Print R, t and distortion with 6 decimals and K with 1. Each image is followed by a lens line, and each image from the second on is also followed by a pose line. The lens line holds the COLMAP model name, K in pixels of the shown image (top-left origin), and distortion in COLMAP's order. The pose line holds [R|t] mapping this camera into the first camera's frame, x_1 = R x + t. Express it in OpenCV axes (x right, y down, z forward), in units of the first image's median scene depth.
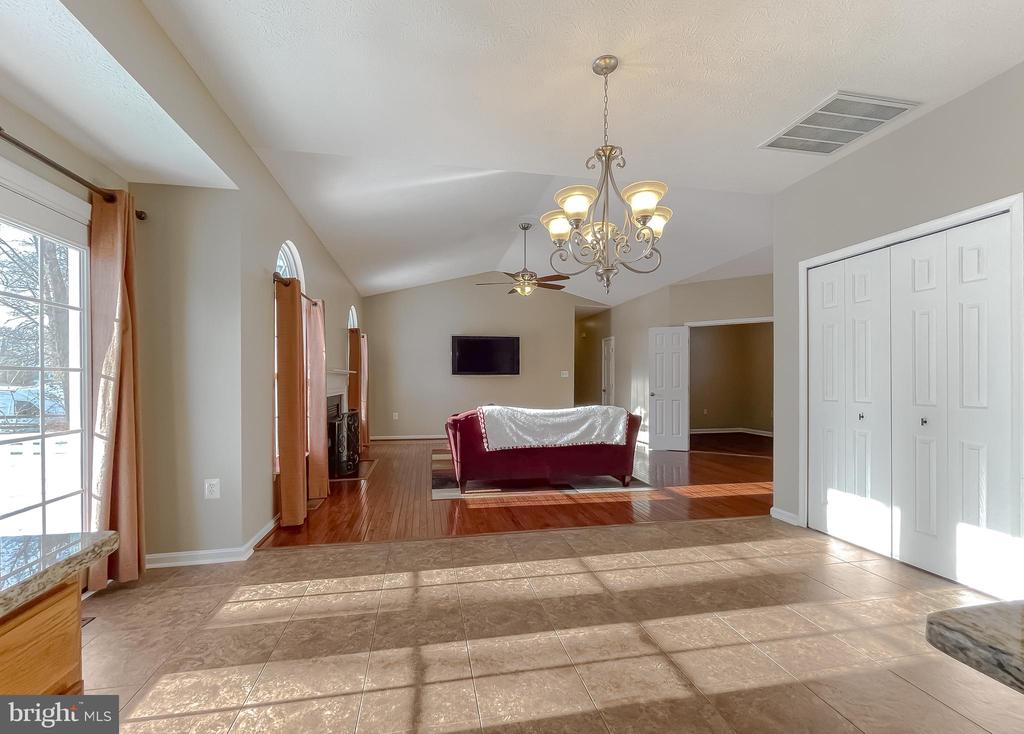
lens RADIAL K [[427.2, 0, 502.8], [0, 427.2, 382.5], [0, 0, 1]] dist [-0.003896, 0.000307]
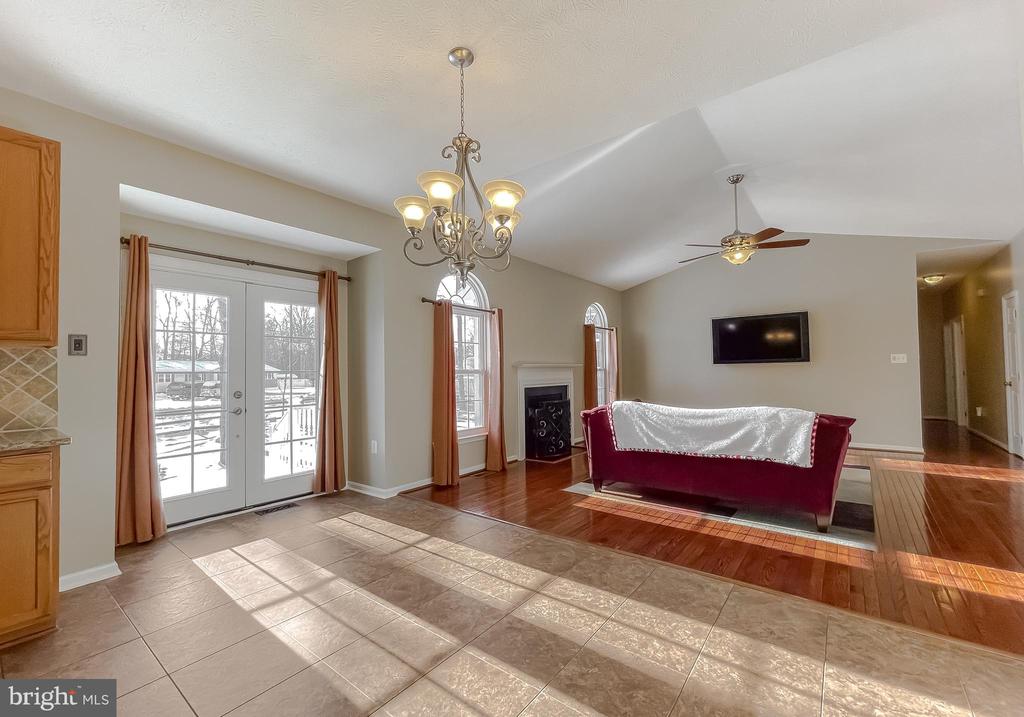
lens RADIAL K [[429.3, 0, 511.6], [0, 429.3, 358.5], [0, 0, 1]] dist [-0.001973, 0.000511]
pose [[0.657528, -0.033428, -0.752688, 0.524587], [0.010930, 0.999333, -0.034834, -0.006692], [0.753351, 0.014678, 0.657455, 0.223111]]
